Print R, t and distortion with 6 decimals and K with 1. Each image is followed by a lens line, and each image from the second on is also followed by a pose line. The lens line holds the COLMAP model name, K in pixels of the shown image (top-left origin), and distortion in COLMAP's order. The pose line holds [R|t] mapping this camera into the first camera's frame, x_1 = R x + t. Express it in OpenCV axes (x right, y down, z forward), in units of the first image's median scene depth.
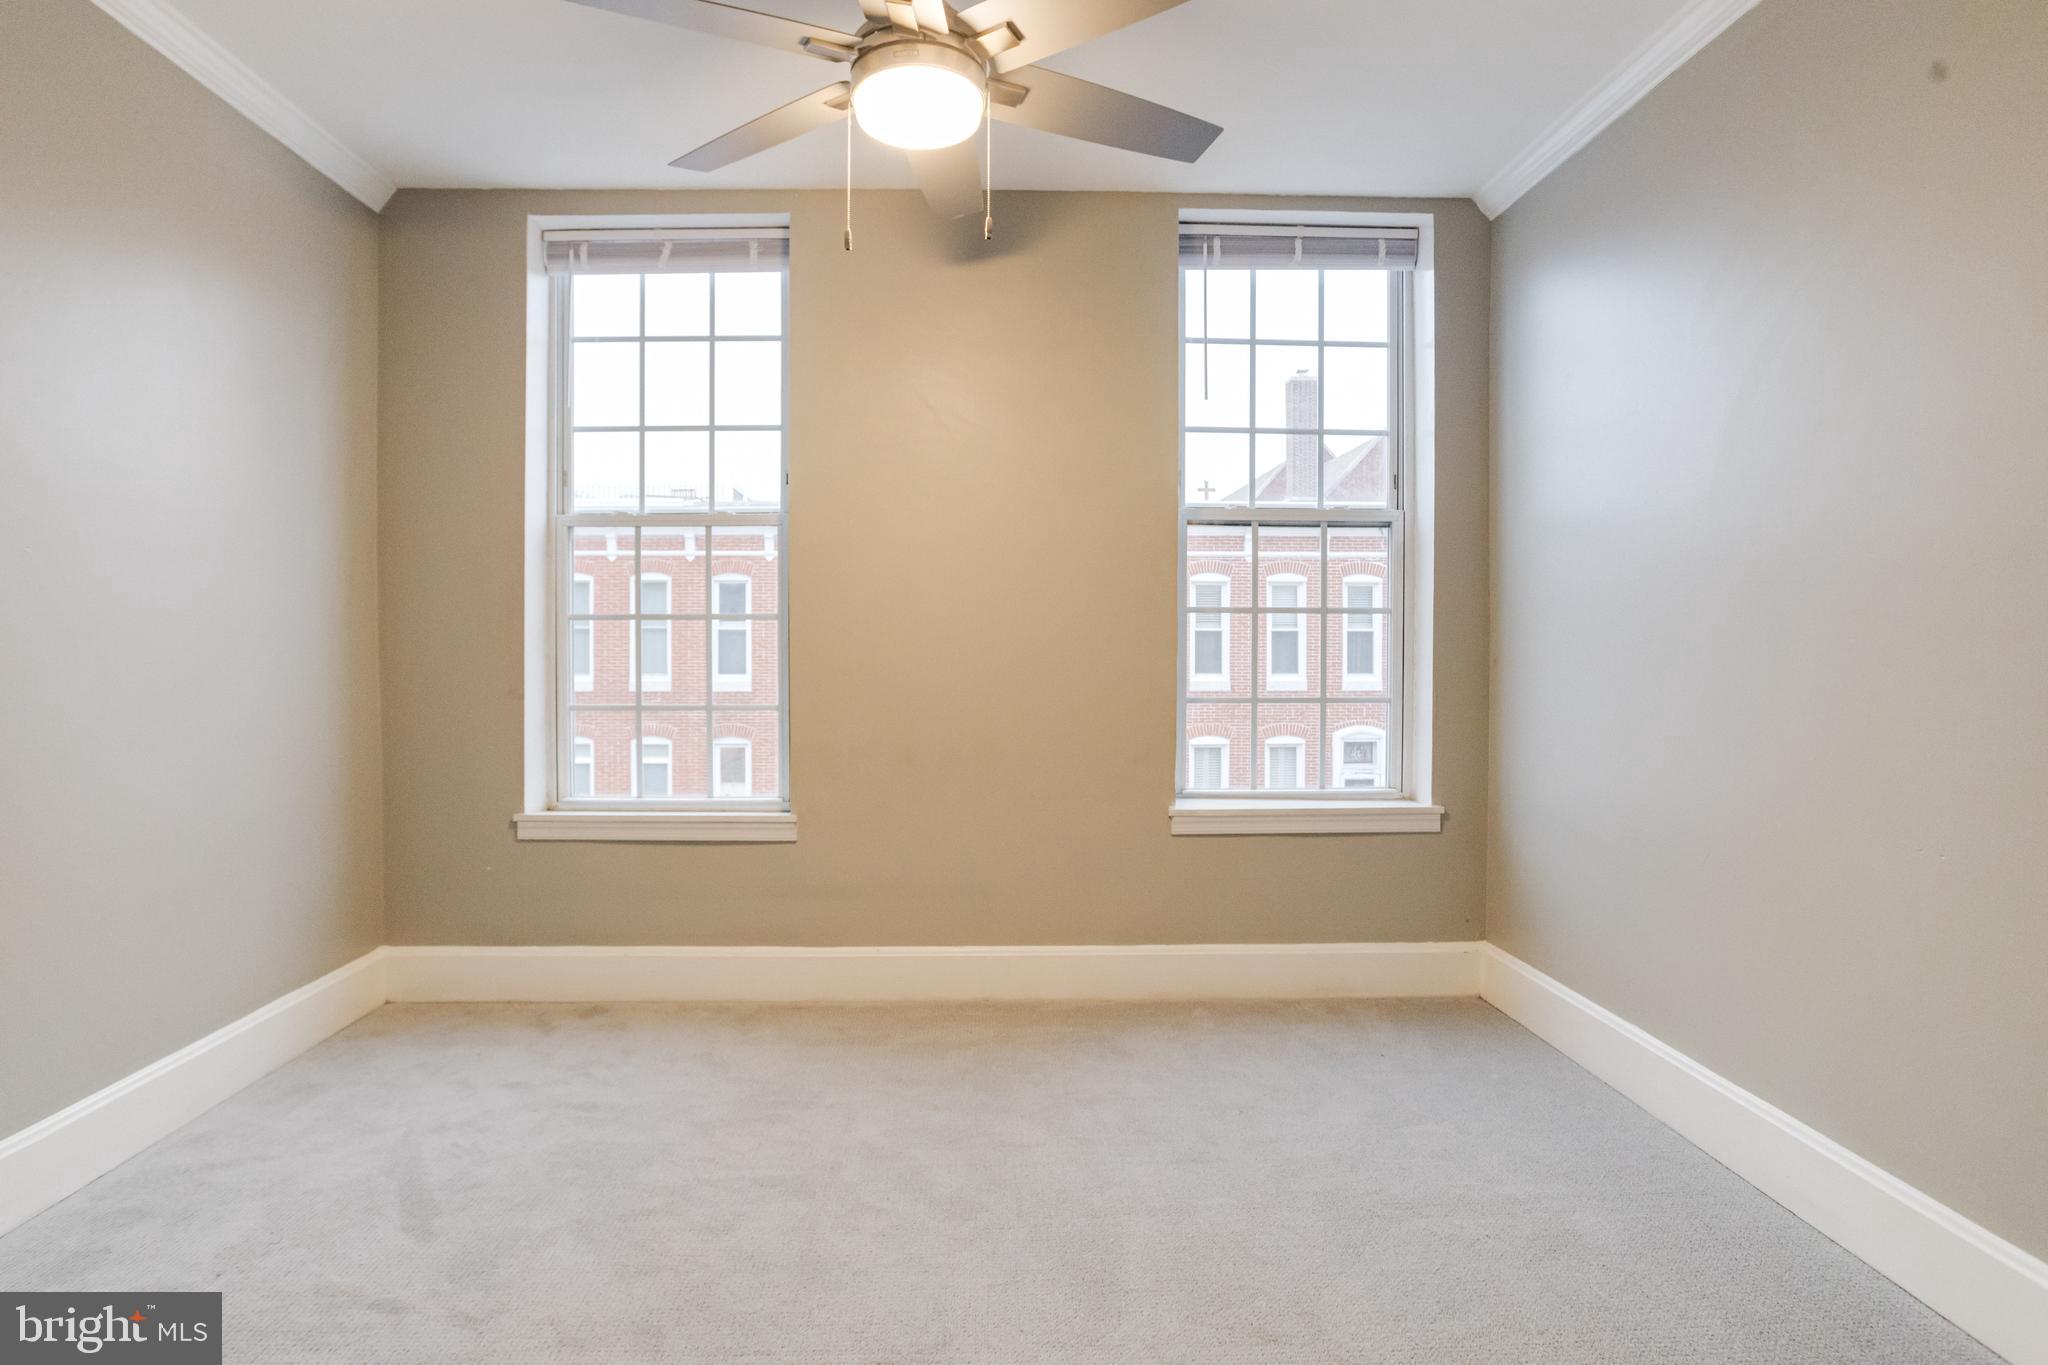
lens RADIAL K [[1024.6, 0, 1010.2], [0, 1024.6, 657.9], [0, 0, 1]] dist [-0.045236, 0.019947]
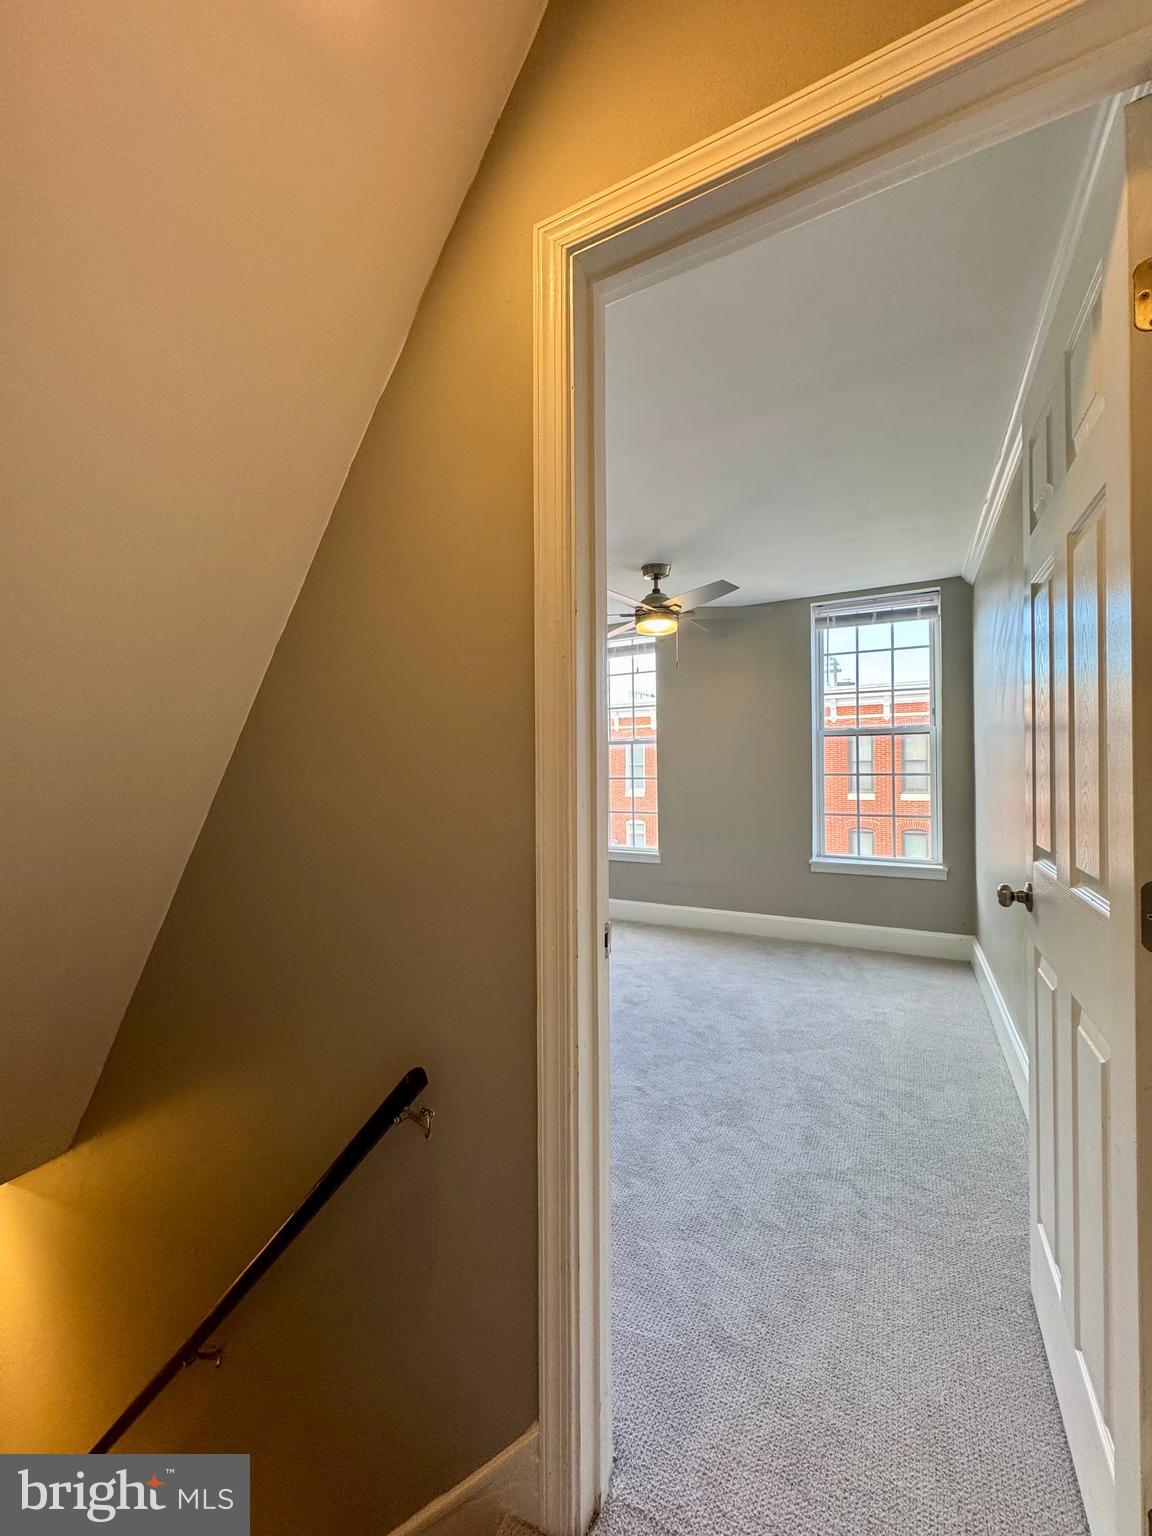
lens RADIAL K [[612.7, 0, 579.6], [0, 612.7, 777.6], [0, 0, 1]] dist [0.000844, -0.000193]
pose [[0.865777, -0.005359, -0.500401, 0.406252], [0.007320, 0.999971, 0.001956, -0.049066], [0.500376, -0.005357, 0.865791, -0.481892]]
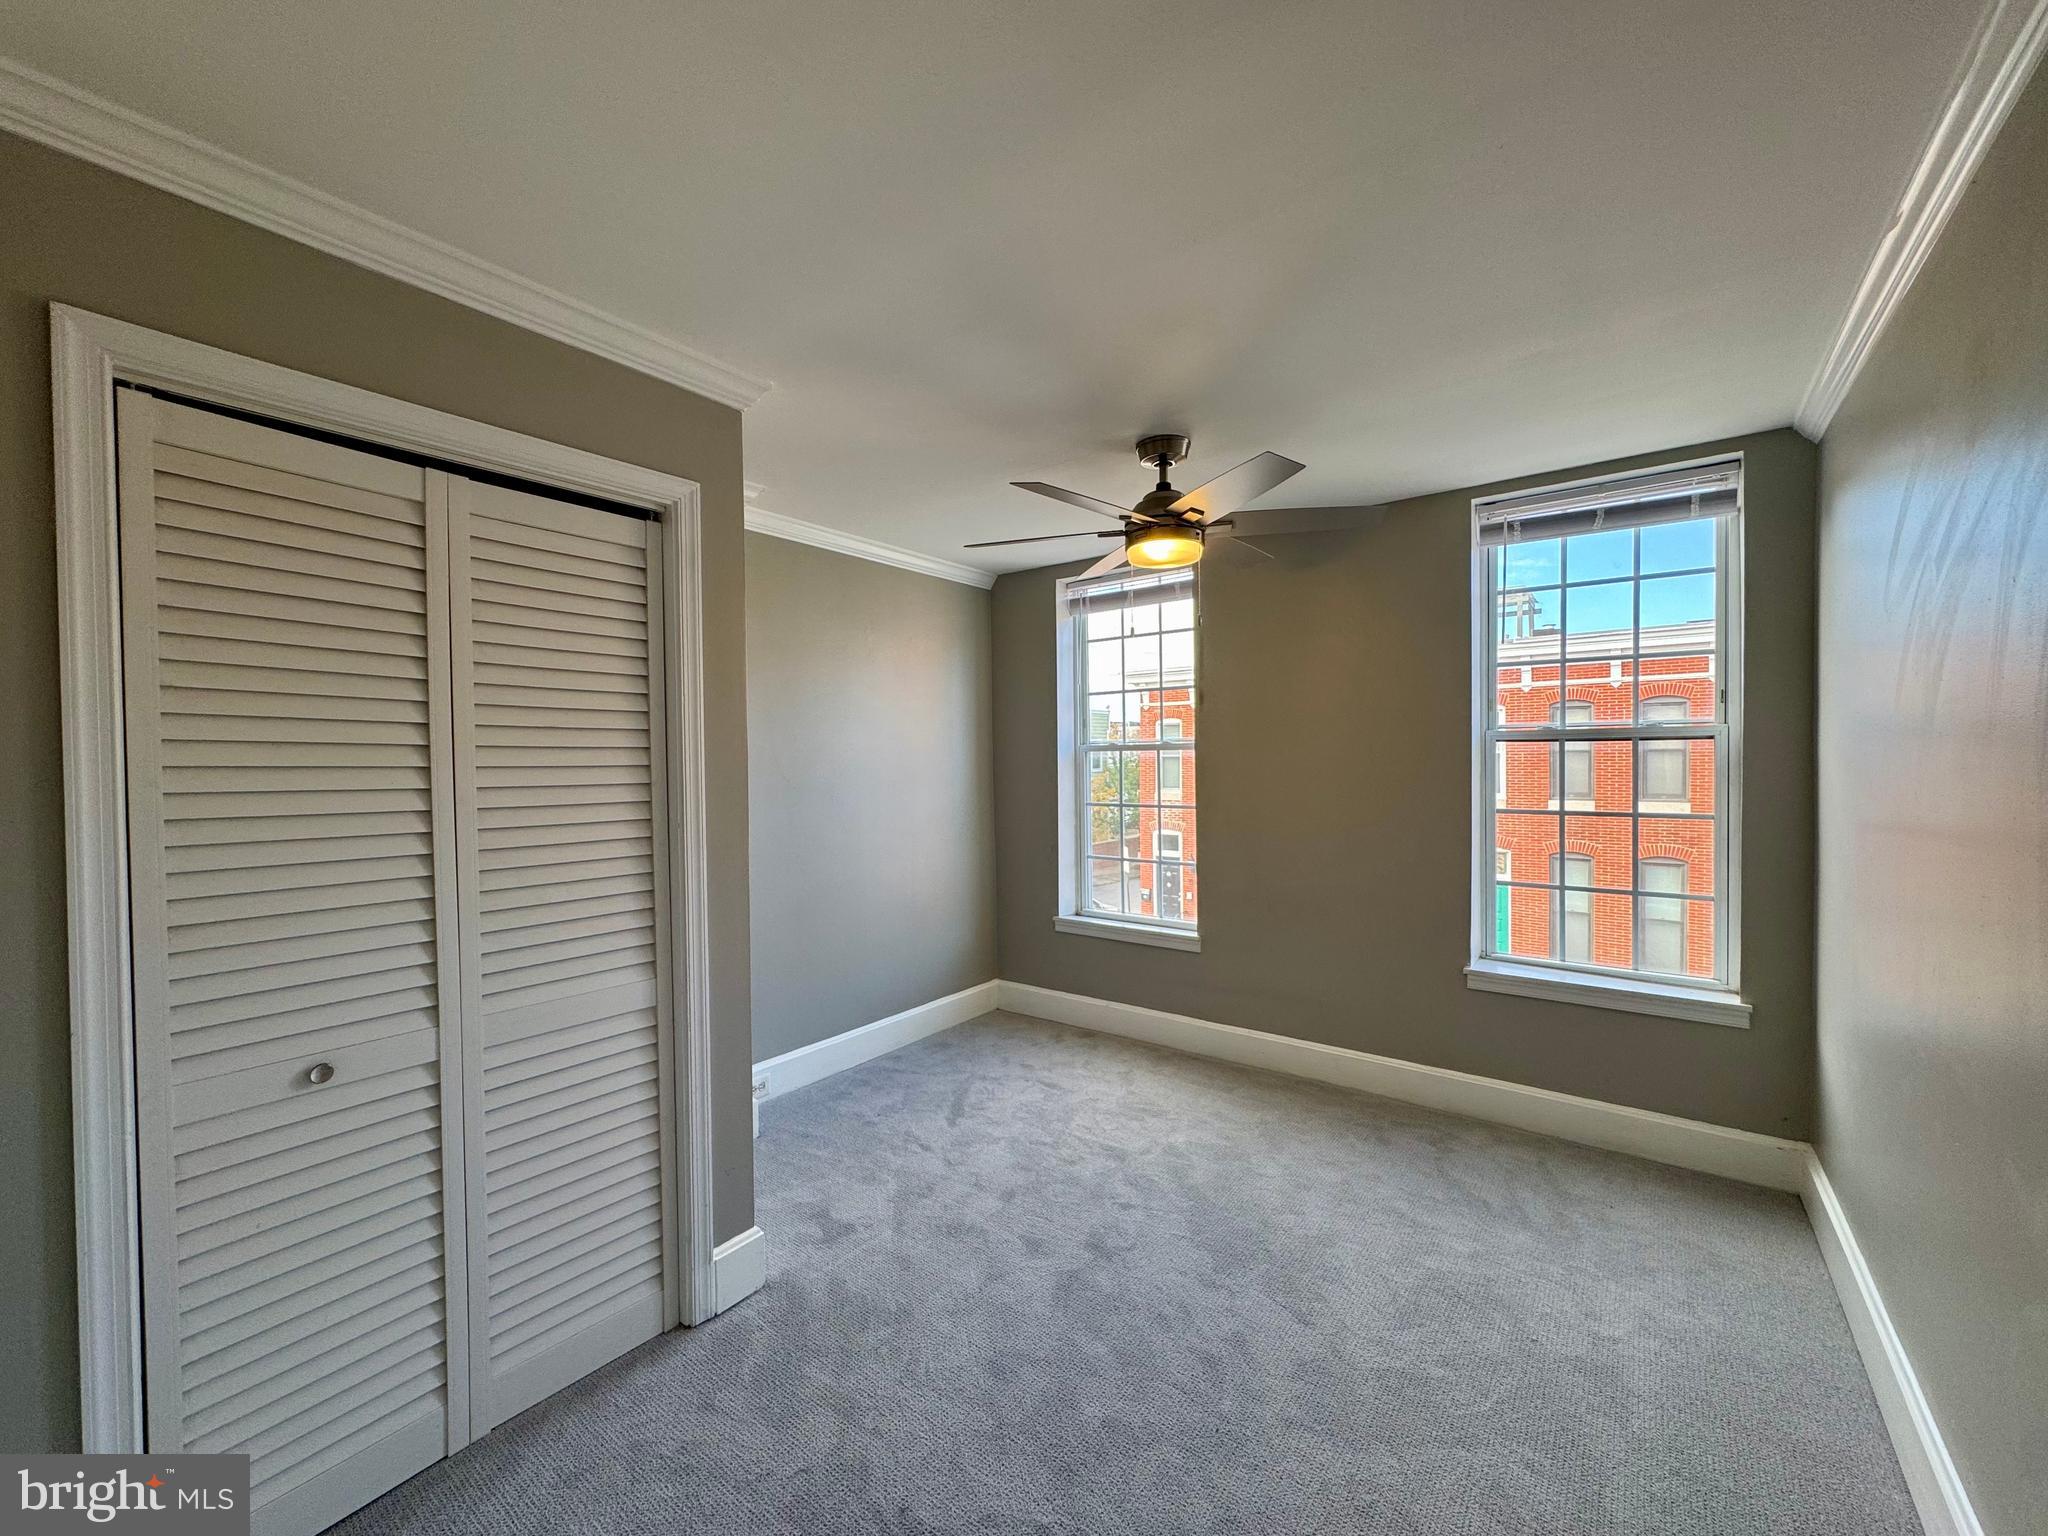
lens RADIAL K [[816.9, 0, 1028.0], [0, 816.9, 778.4], [0, 0, 1]] dist [0.000844, -0.000193]
pose [[0.777118, 0.005678, -0.629329, 0.377730], [0.006792, 0.999825, 0.017407, -0.114321], [0.629318, -0.017801, 0.776944, -0.145437]]
